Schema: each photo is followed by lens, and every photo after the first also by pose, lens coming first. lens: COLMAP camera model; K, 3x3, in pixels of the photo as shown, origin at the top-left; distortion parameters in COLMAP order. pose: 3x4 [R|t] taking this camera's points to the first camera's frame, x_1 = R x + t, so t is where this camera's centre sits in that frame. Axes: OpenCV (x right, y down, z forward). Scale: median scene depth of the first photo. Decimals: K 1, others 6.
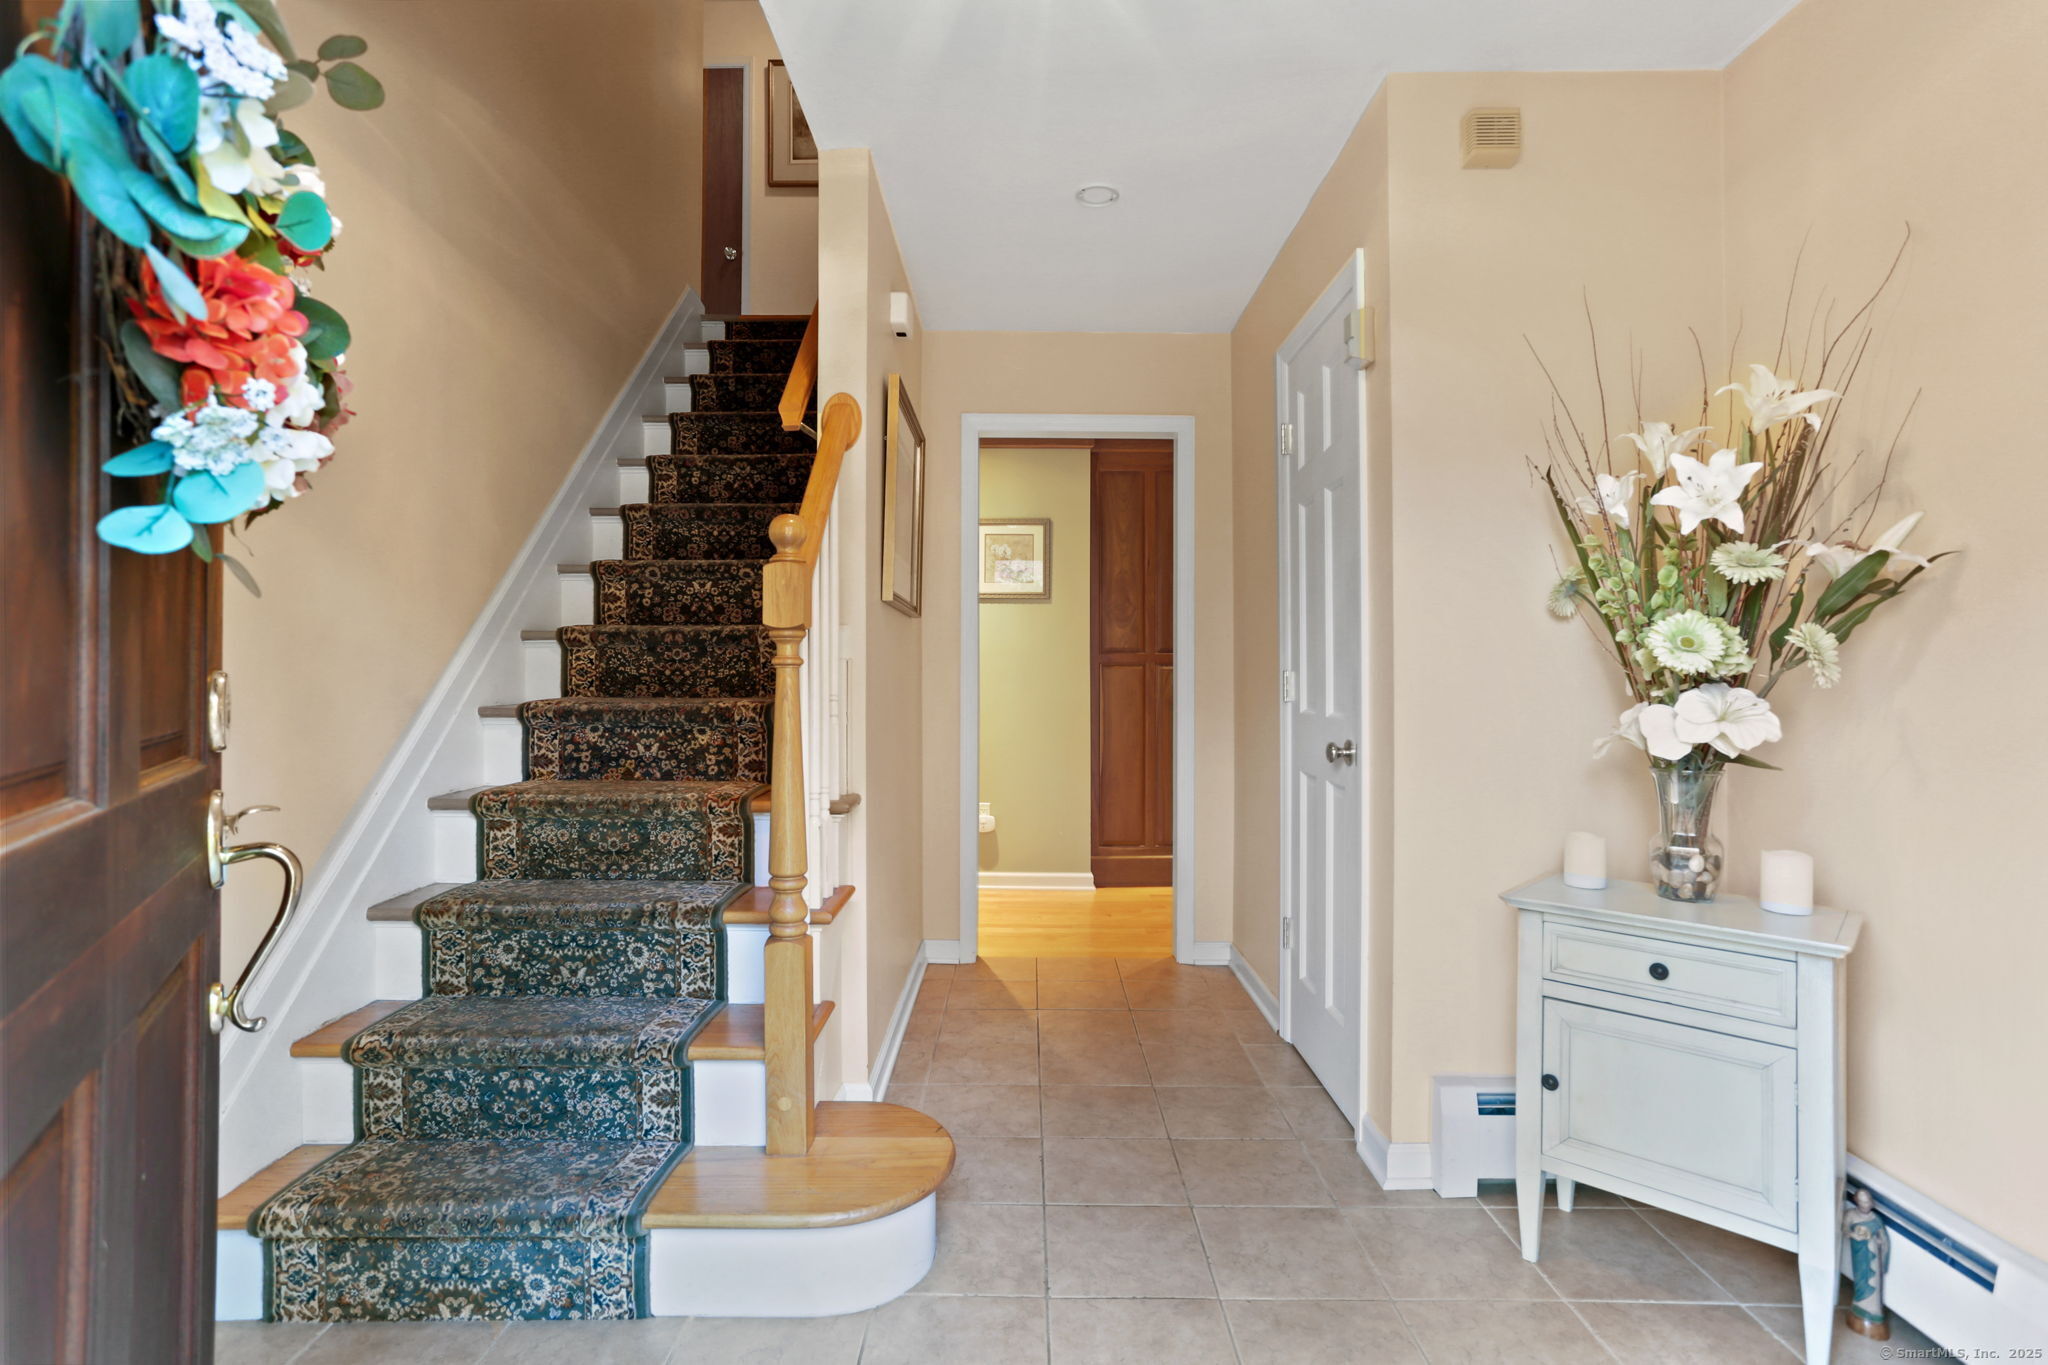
lens RADIAL K [[976.8, 0, 1023.4], [0, 976.8, 674.9], [0, 0, 1]] dist [-0.028486, 0.008575]
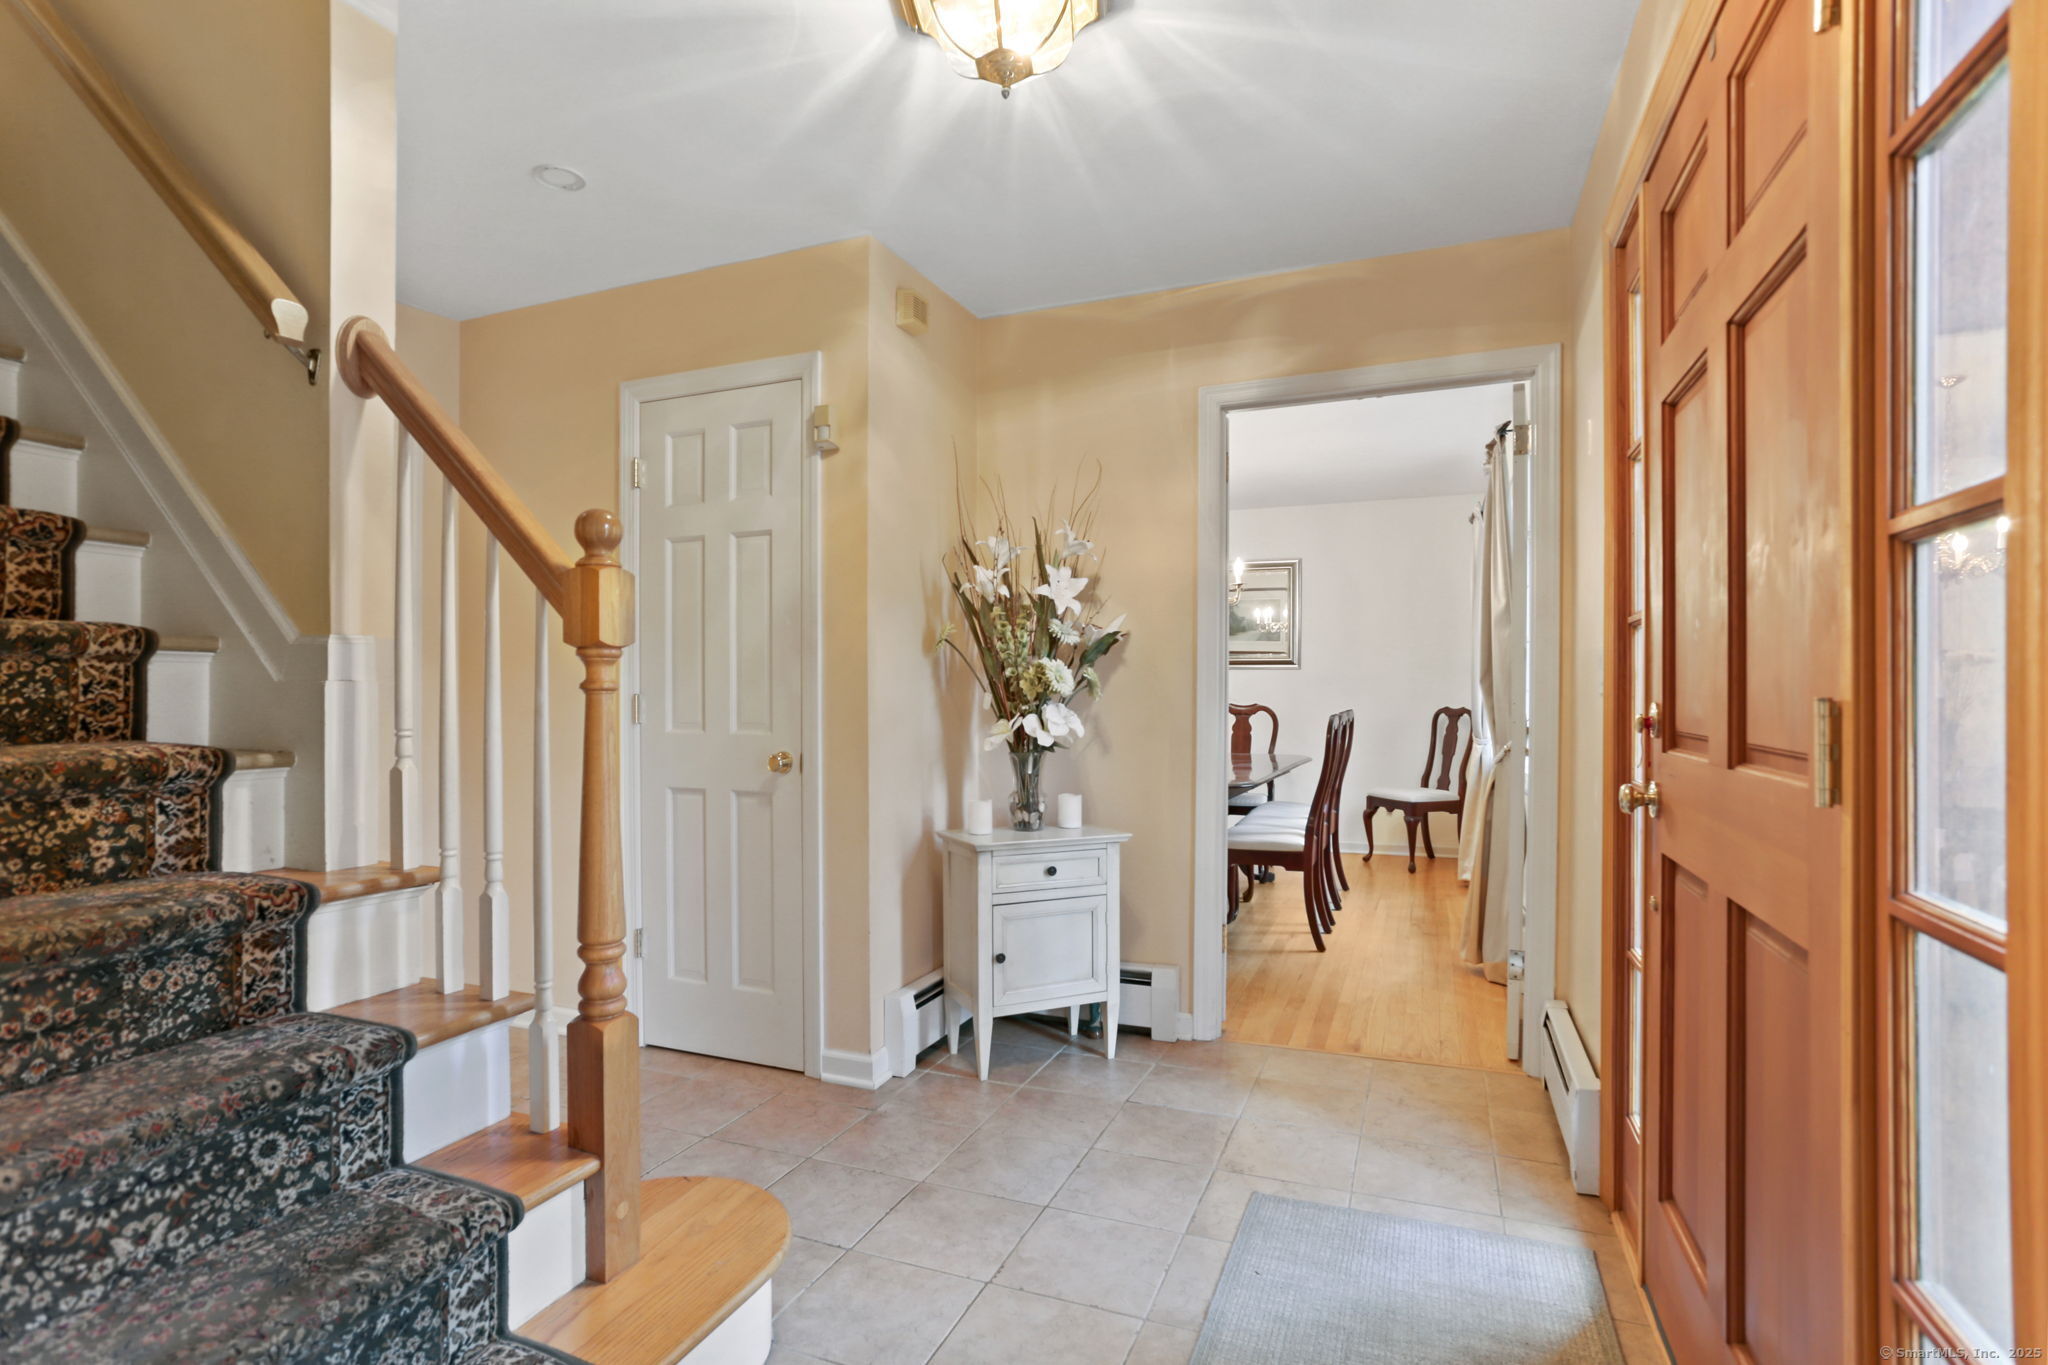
lens RADIAL K [[976.8, 0, 1031.1], [0, 976.8, 682.3], [0, 0, 1]] dist [-0.028486, 0.008575]
pose [[0.372427, -0.001365, 0.928060, -0.784070], [0.014699, 0.999882, -0.004428, -0.003165], [-0.927945, 0.015291, 0.372404, 0.314109]]
